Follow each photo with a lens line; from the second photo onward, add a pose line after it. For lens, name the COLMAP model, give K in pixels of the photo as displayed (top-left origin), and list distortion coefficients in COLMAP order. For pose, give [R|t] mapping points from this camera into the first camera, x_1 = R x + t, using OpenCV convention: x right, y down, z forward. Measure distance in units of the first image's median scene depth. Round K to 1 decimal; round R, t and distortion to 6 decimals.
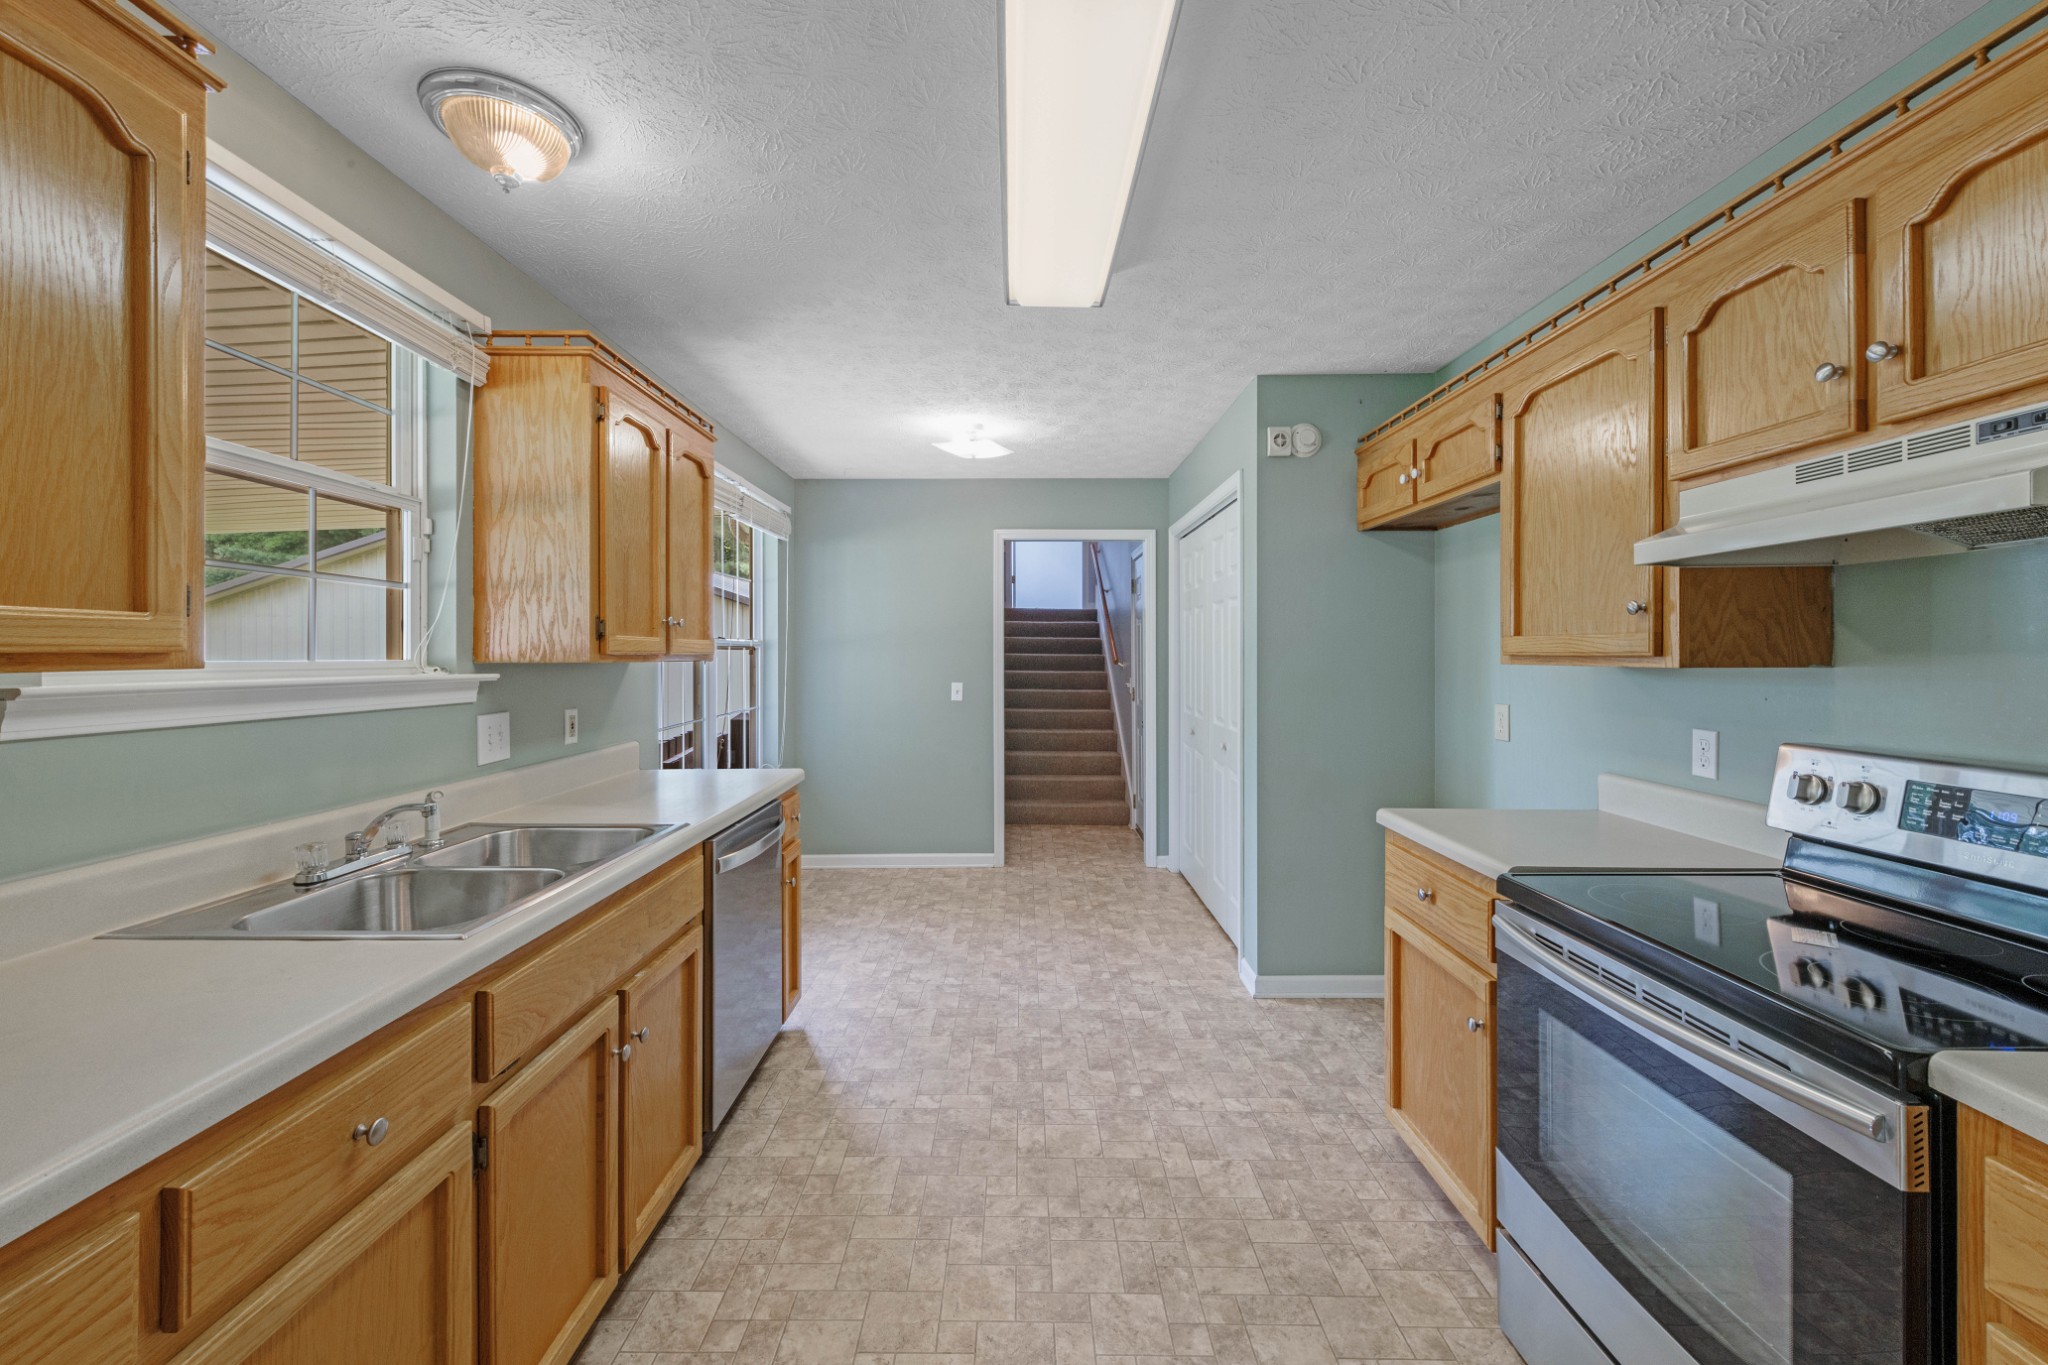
lens RADIAL K [[808.5, 0, 1033.6], [0, 808.5, 666.4], [0, 0, 1]] dist [0.003092, 0.000245]
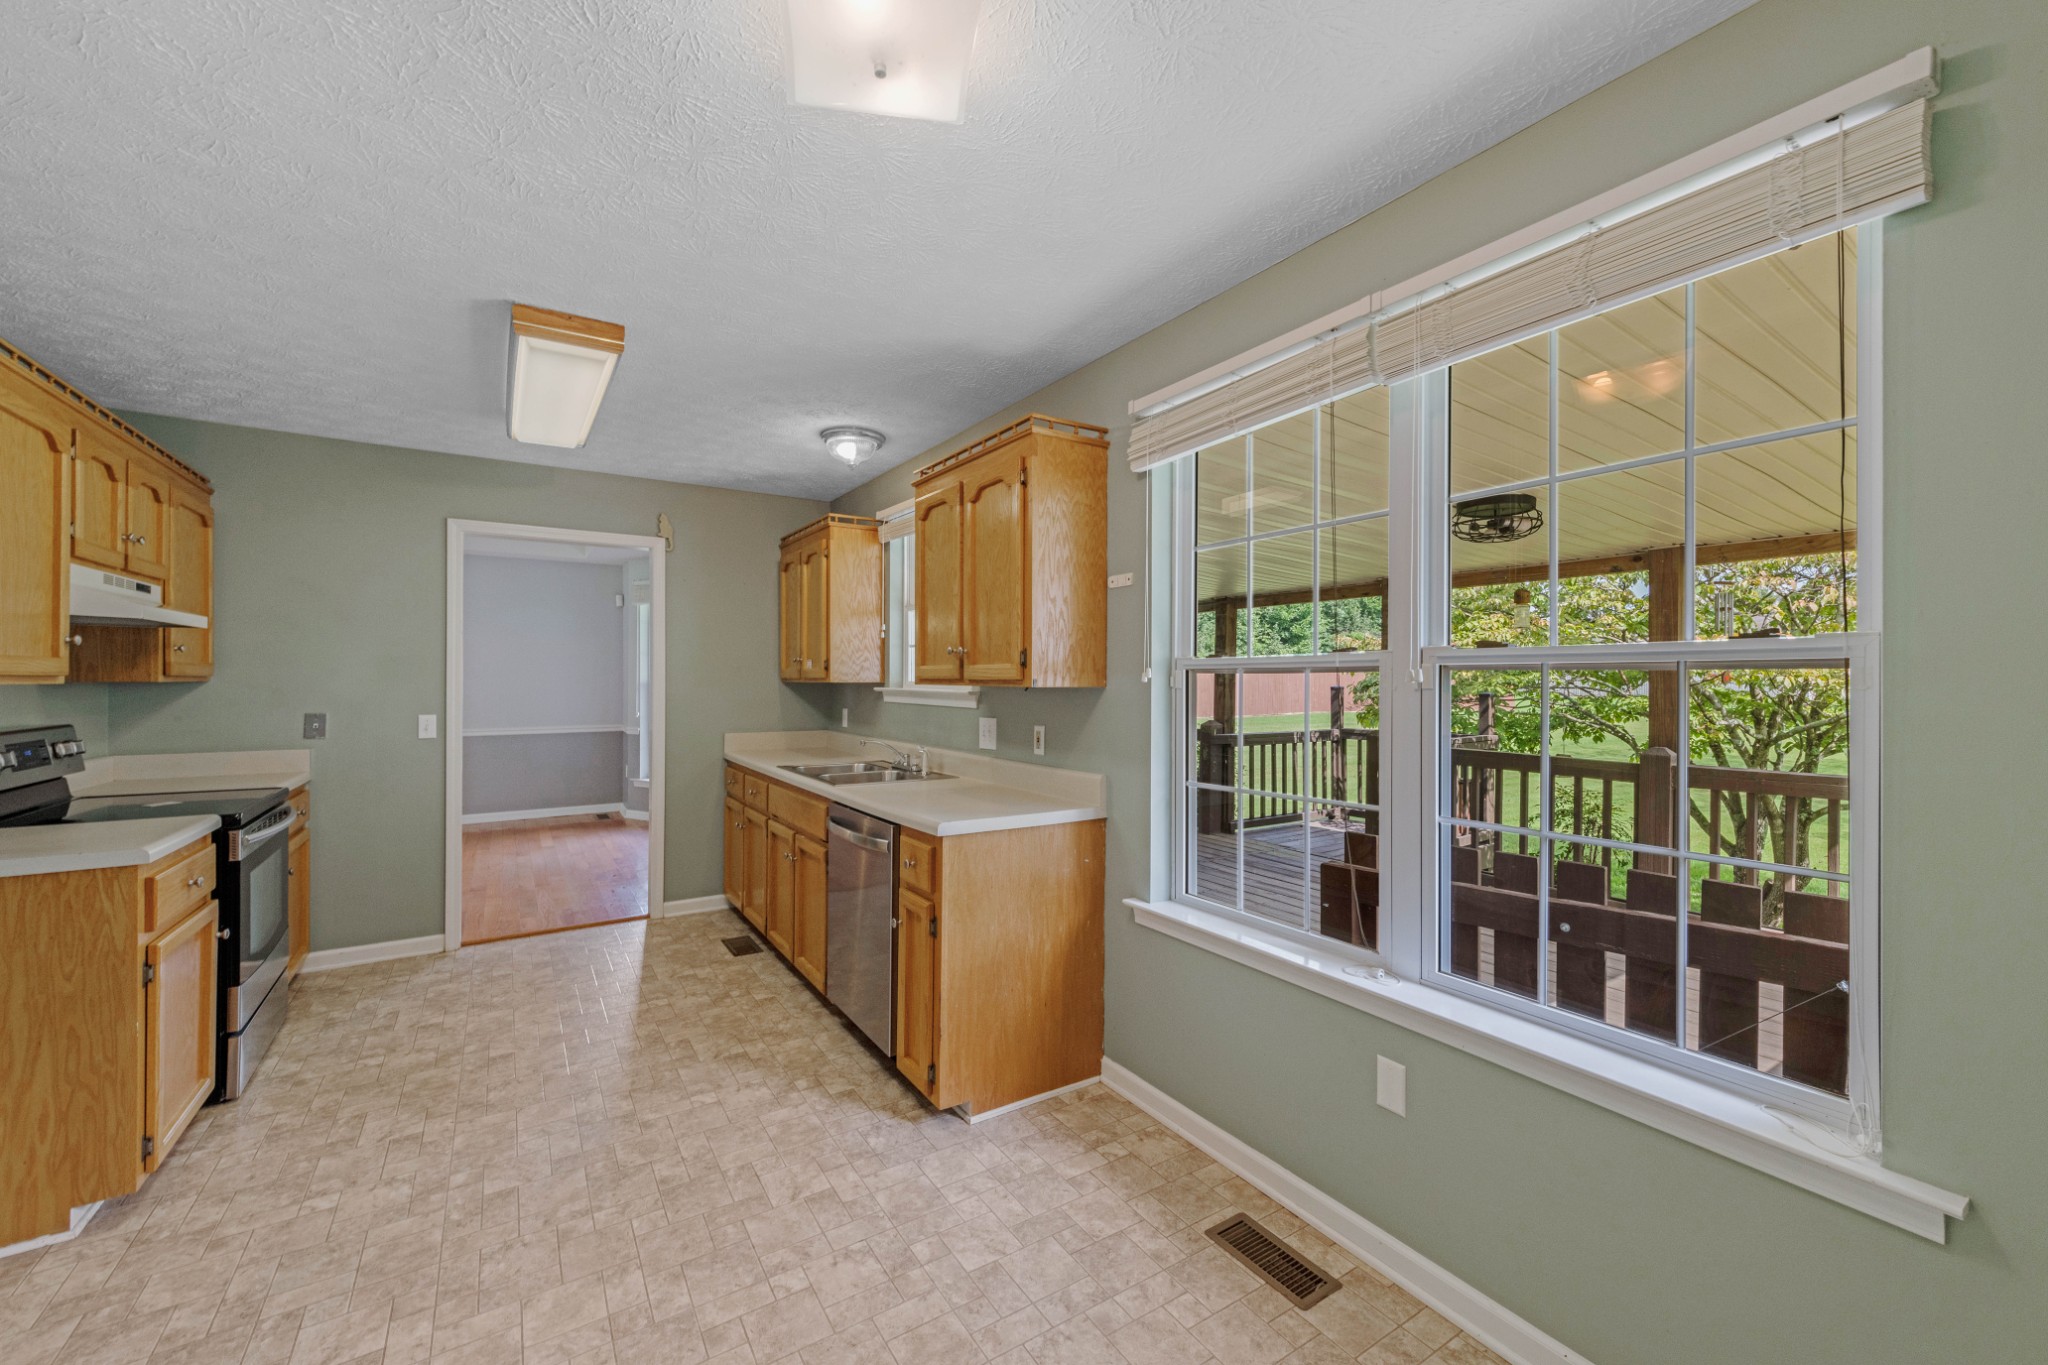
lens RADIAL K [[808.5, 0, 1033.6], [0, 808.5, 666.4], [0, 0, 1]] dist [0.003092, 0.000245]
pose [[-0.844455, -0.010232, -0.535529, 0.082335], [-0.011863, 0.999930, -0.000400, -0.036465], [0.535496, 0.006015, -0.844517, 2.204376]]
